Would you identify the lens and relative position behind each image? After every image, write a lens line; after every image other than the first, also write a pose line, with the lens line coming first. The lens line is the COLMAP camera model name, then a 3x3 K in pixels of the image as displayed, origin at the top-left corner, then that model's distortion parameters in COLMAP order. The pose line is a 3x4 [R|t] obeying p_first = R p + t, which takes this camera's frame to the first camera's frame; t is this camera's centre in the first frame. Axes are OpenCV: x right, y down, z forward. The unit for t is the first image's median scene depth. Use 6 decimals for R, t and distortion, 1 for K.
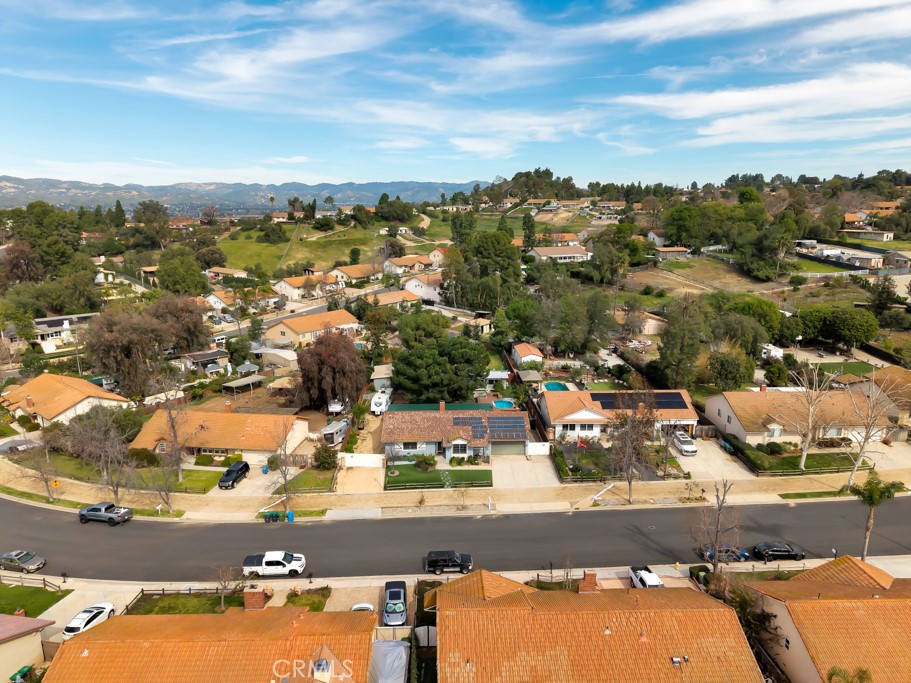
lens RADIAL K [[600.6, 0, 454.9], [0, 600.6, 389.9], [0, 0, 1]] dist [0.053310, -0.033192]
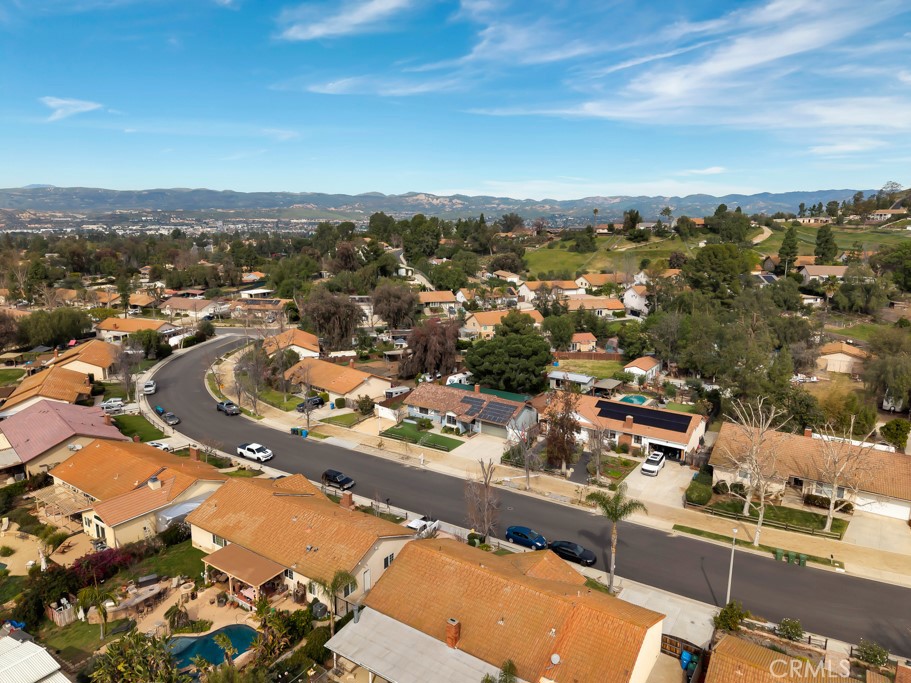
lens RADIAL K [[610.3, 0, 456.4], [0, 610.3, 365.7], [0, 0, 1]] dist [0.050321, -0.032803]
pose [[0.810712, 0.146439, -0.566835, 0.172584], [-0.179425, 0.983769, -0.002470, -0.001632], [0.557273, 0.103707, 0.823827, 0.000235]]
